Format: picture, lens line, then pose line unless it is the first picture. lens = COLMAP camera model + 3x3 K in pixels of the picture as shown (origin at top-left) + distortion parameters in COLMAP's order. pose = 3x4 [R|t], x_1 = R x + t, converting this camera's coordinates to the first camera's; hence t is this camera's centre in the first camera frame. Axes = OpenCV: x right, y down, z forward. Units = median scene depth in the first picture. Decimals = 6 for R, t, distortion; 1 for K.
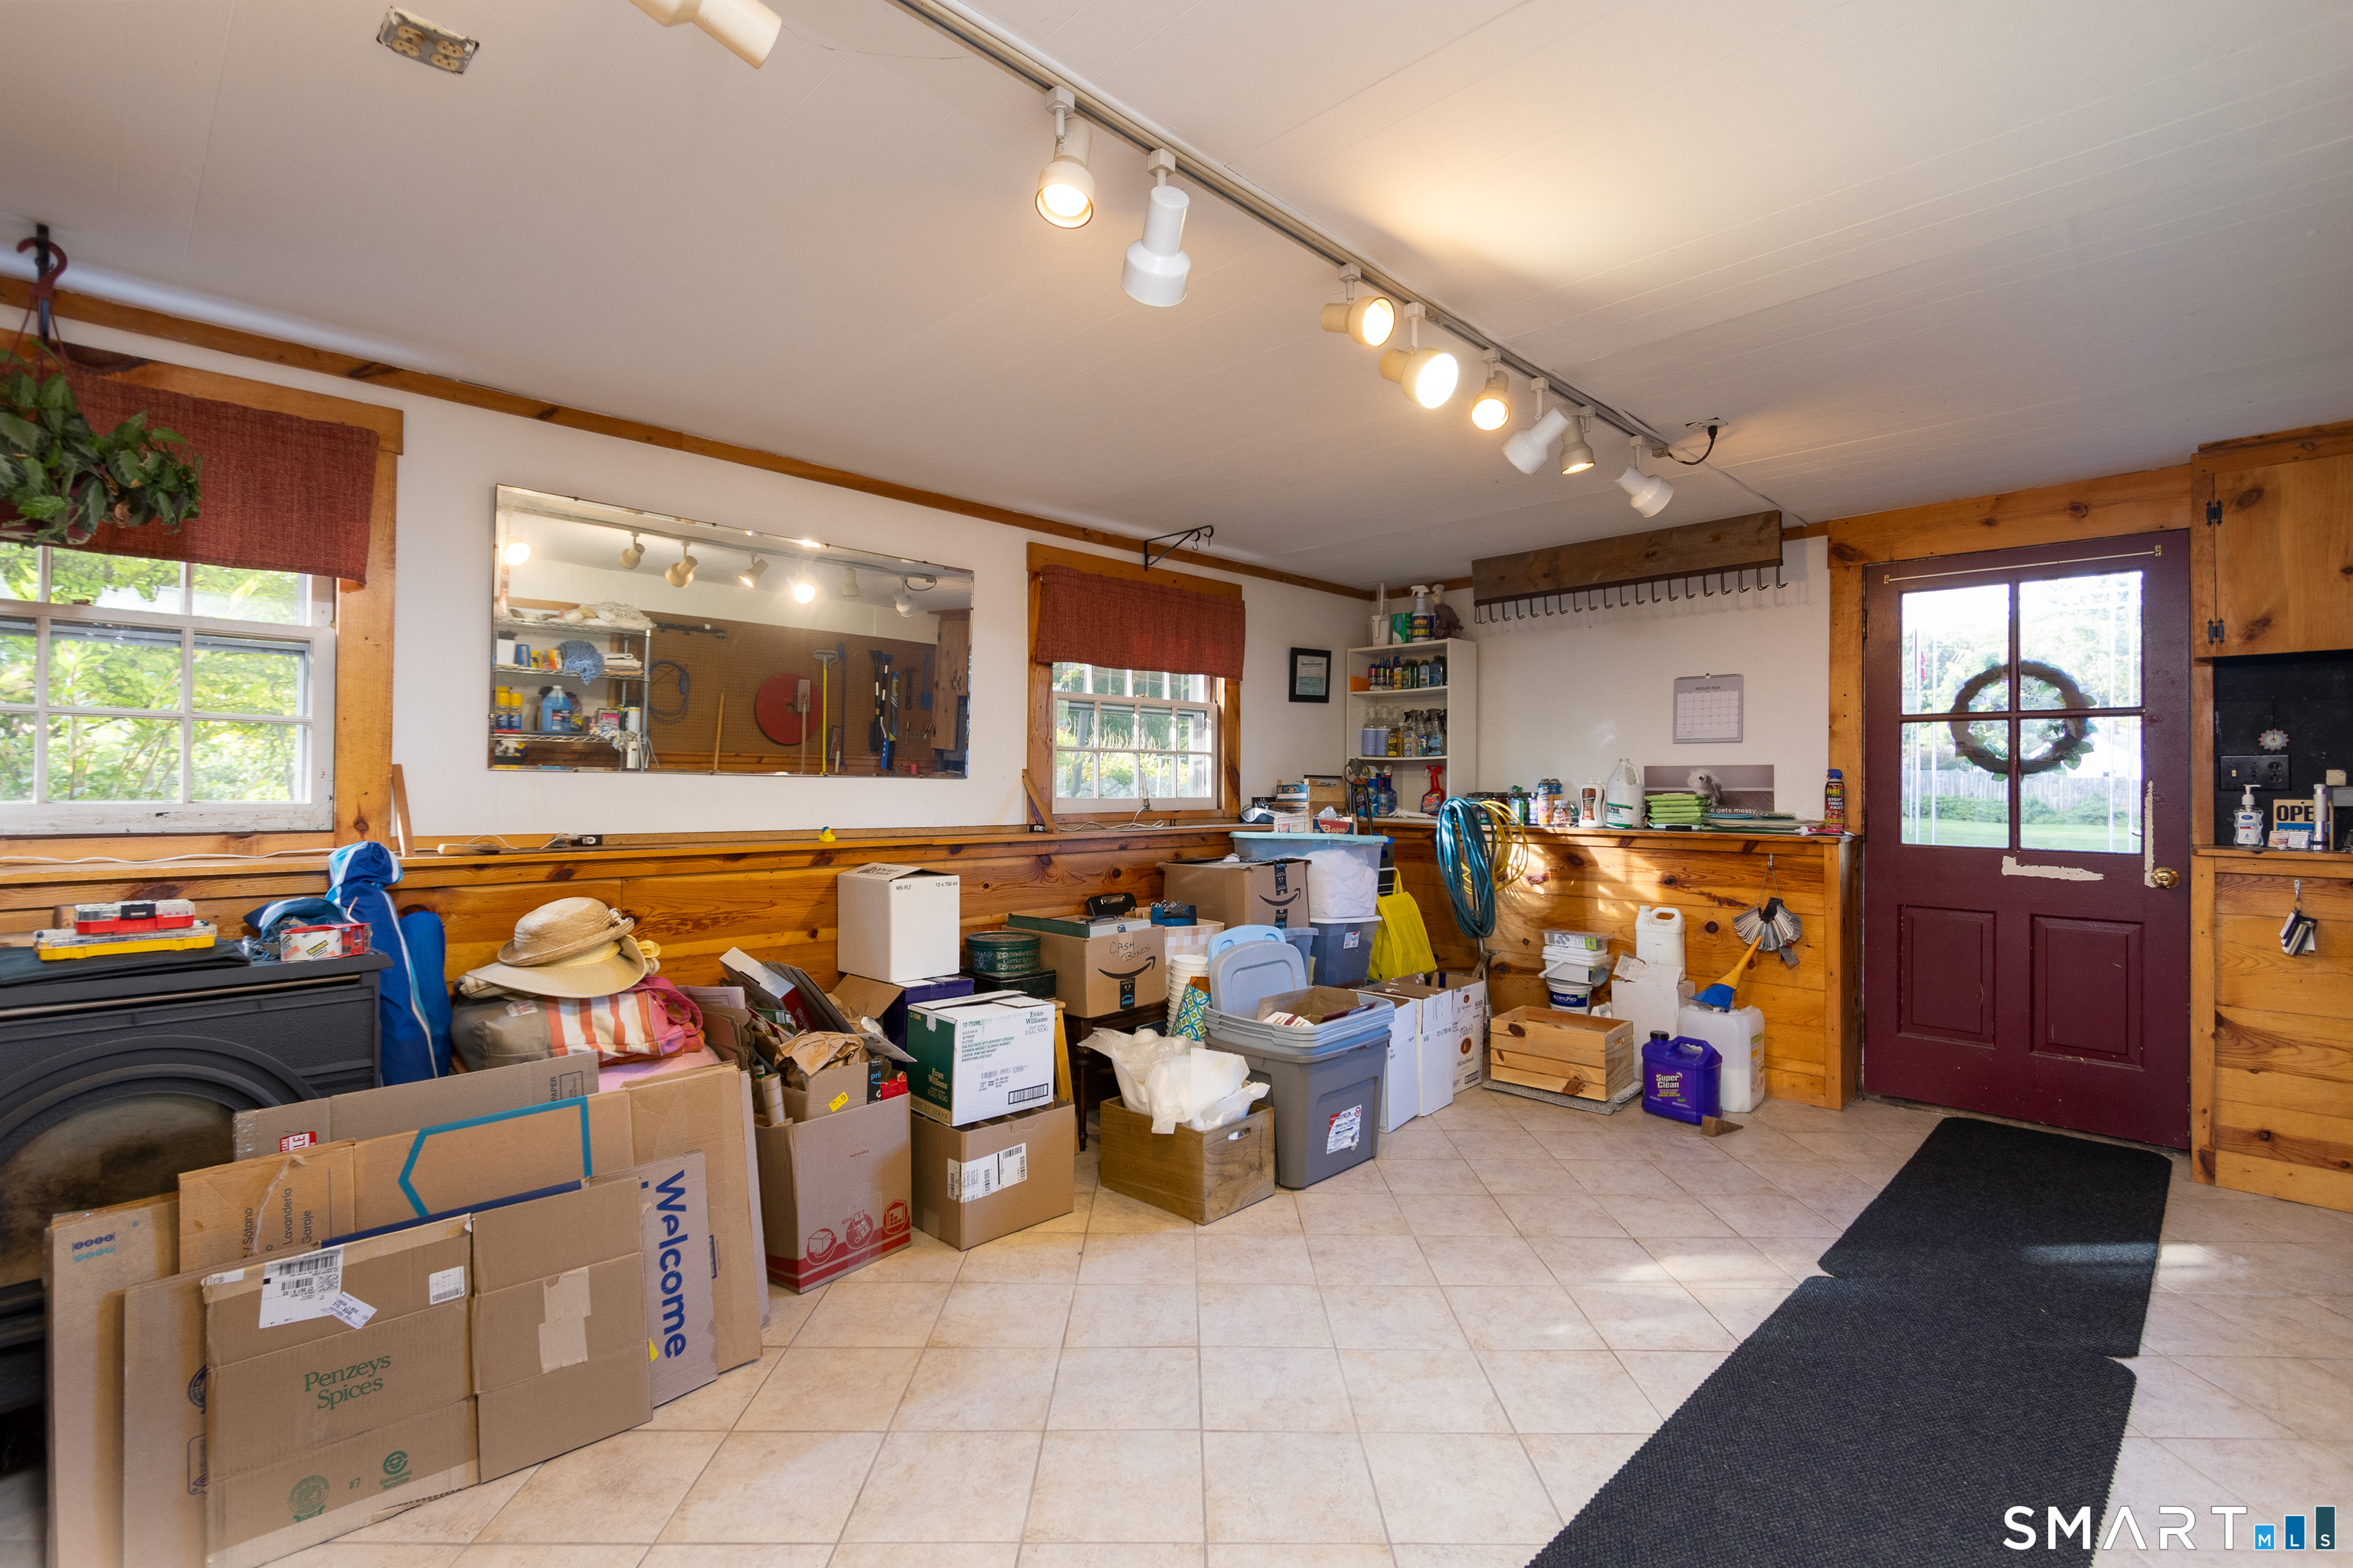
lens RADIAL K [[1096.0, 0, 1176.0], [0, 1096.0, 781.9], [0, 0, 1]] dist [-0.002261, -0.001352]
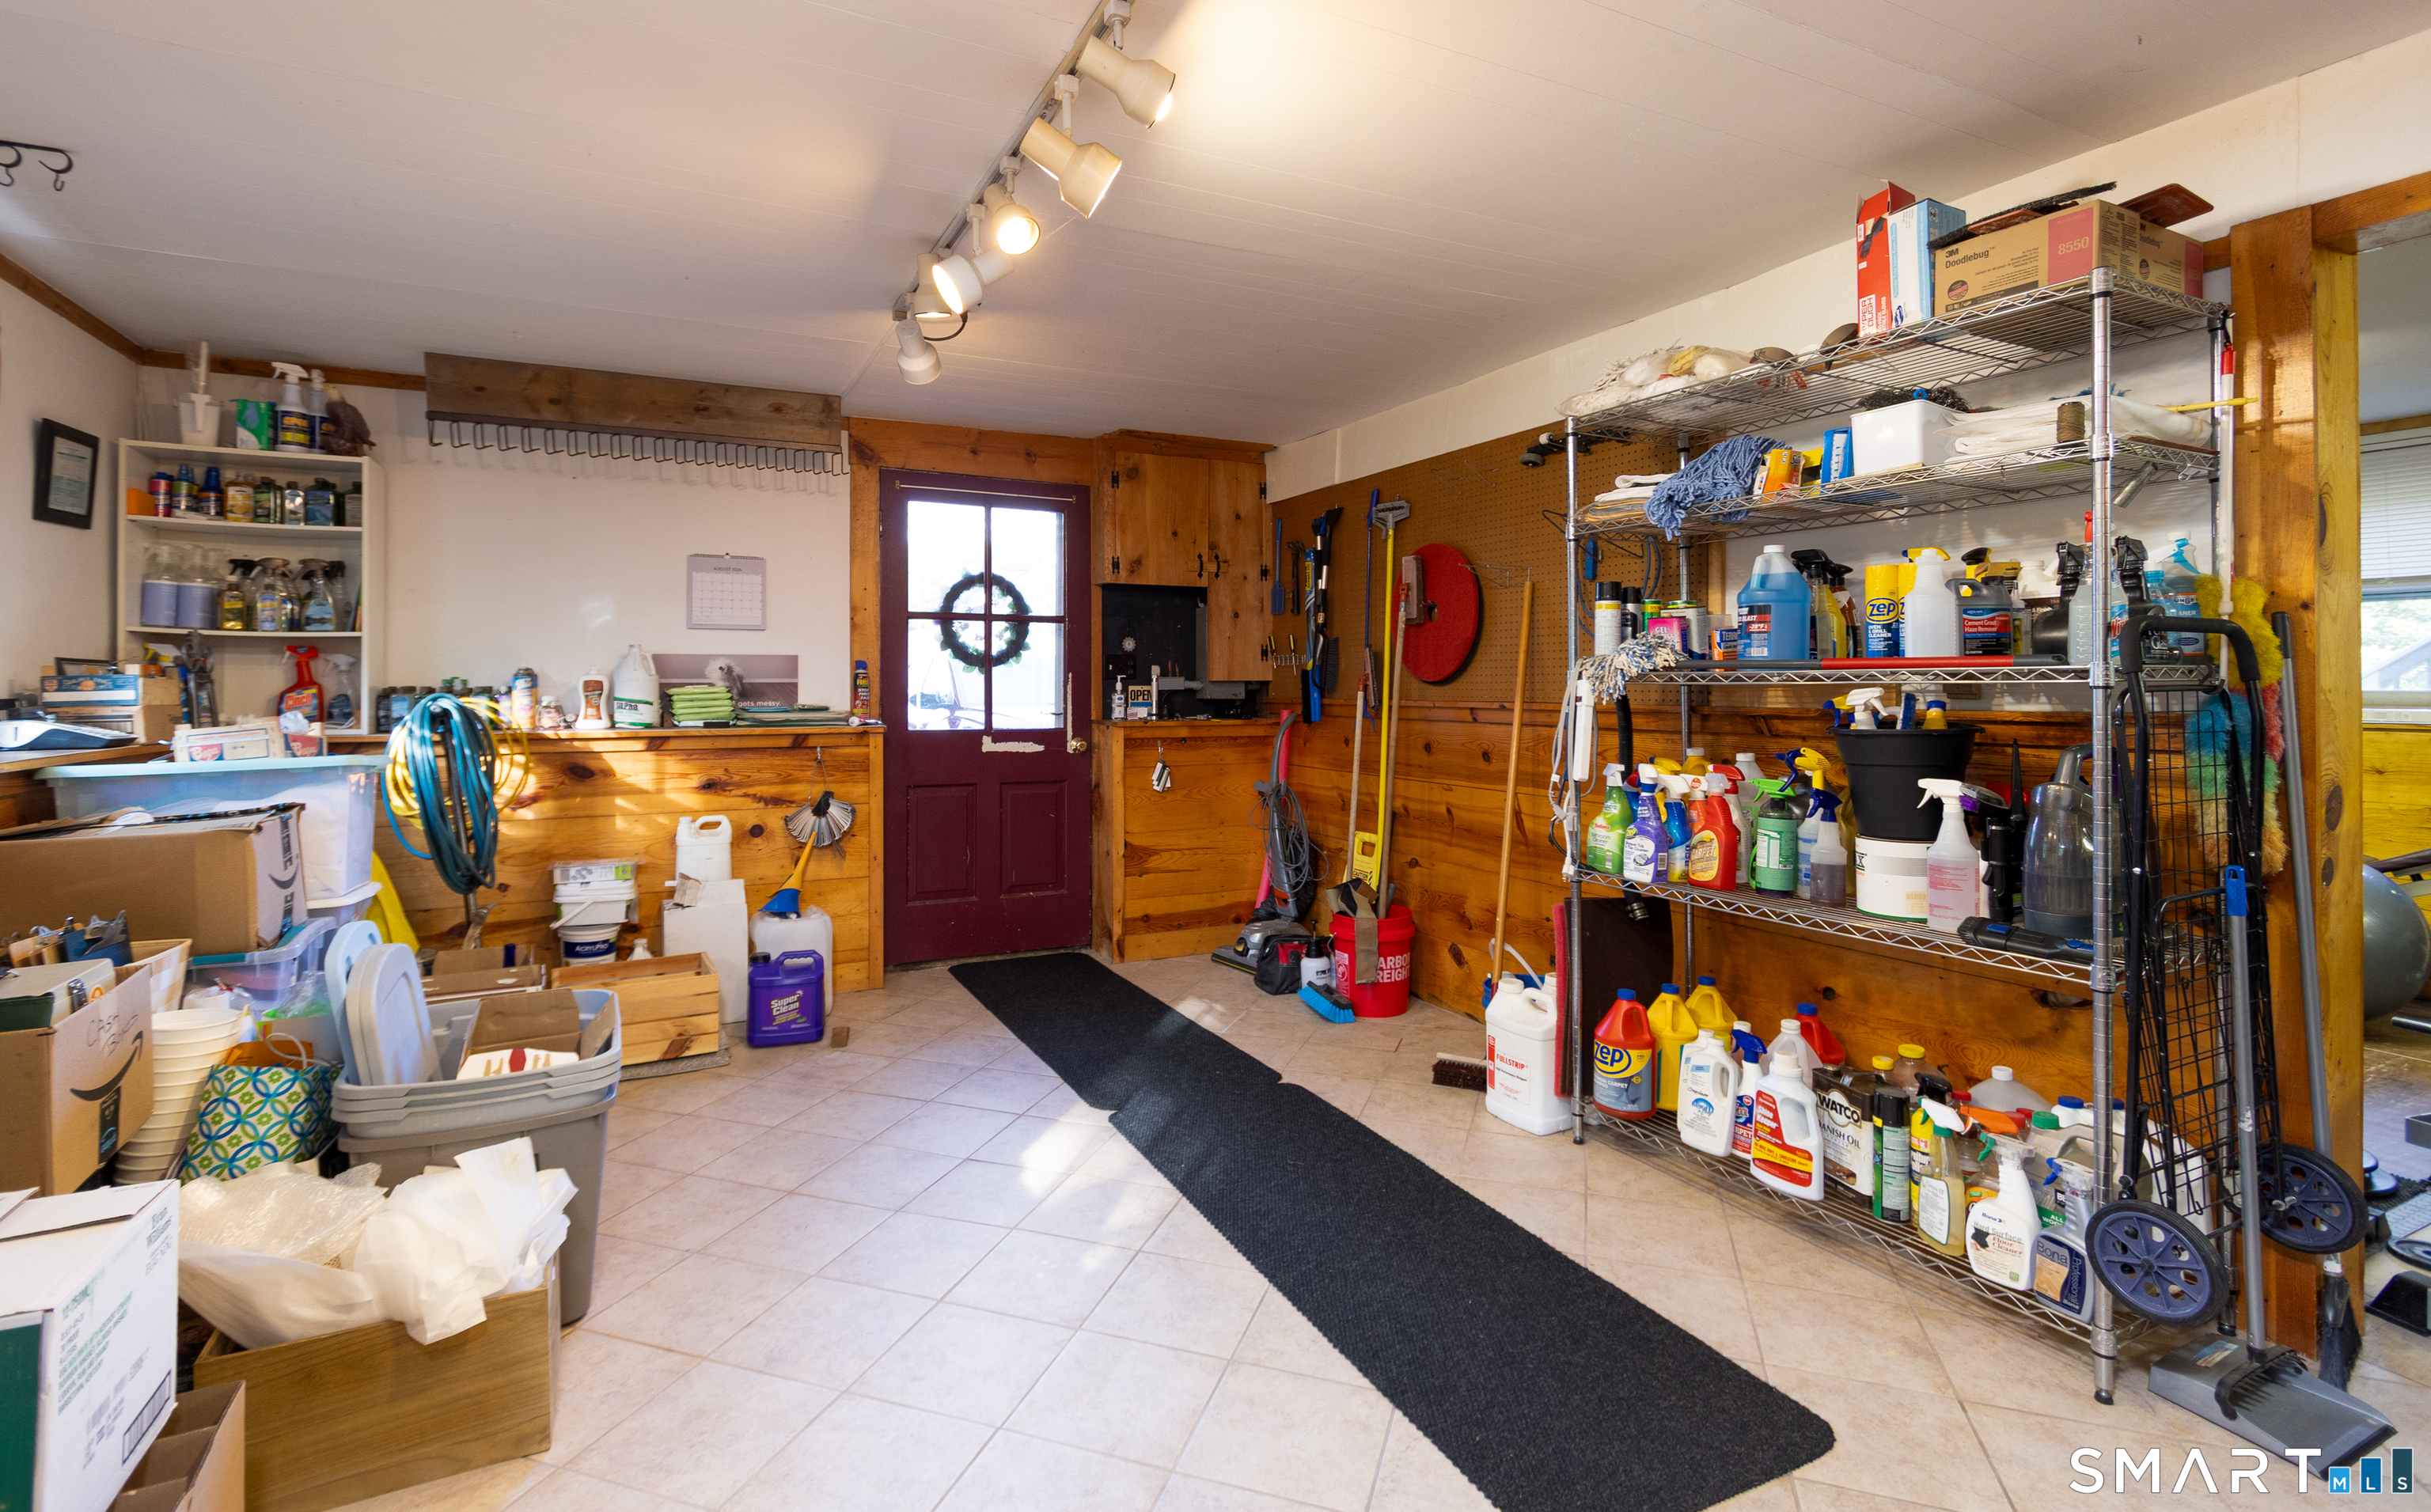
lens RADIAL K [[1120.2, 0, 1240.6], [0, 1120.2, 683.3], [0, 0, 1]] dist [-0.001867, -0.001039]
pose [[0.299843, -0.005699, 0.953972, -0.297038], [-0.001993, 0.999976, 0.006600, 0.002128], [-0.953987, -0.003880, 0.299824, 0.345533]]
